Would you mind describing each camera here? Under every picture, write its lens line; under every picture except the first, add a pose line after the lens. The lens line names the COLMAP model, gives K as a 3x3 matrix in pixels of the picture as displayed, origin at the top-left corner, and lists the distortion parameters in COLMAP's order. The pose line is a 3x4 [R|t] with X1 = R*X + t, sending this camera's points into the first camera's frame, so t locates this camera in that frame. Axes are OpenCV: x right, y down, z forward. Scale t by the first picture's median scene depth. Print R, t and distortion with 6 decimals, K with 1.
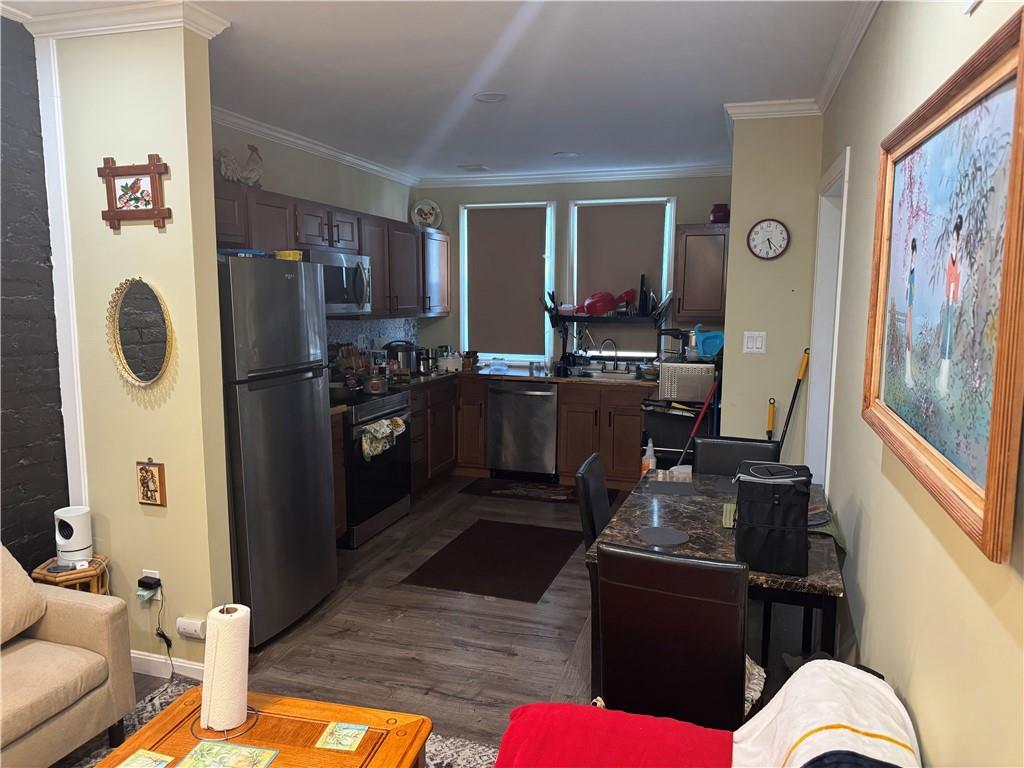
lens RADIAL K [[720.7, 0, 512.6], [0, 720.7, 382.2], [0, 0, 1]] dist [0.027275, -0.016336]
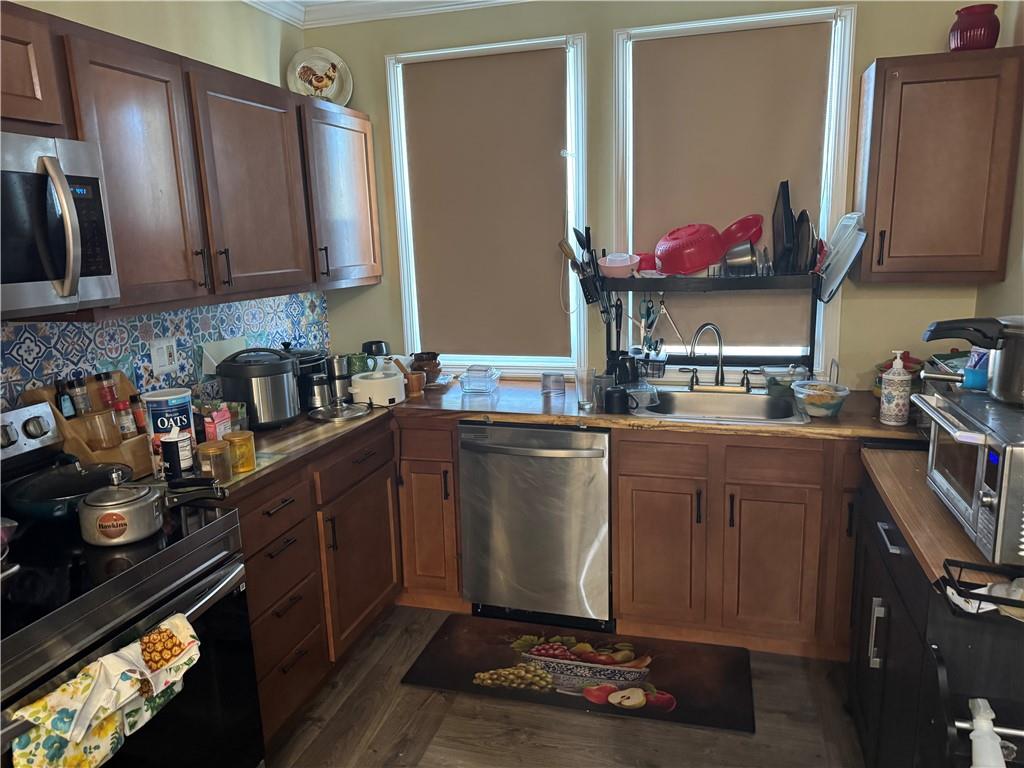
lens RADIAL K [[720.7, 0, 511.5], [0, 720.7, 382.5], [0, 0, 1]] dist [0.027275, -0.016336]
pose [[0.999119, -0.041305, 0.007463, -0.001379], [0.040619, 0.996272, 0.076102, -0.061889], [-0.010579, -0.075732, 0.997072, 0.518534]]
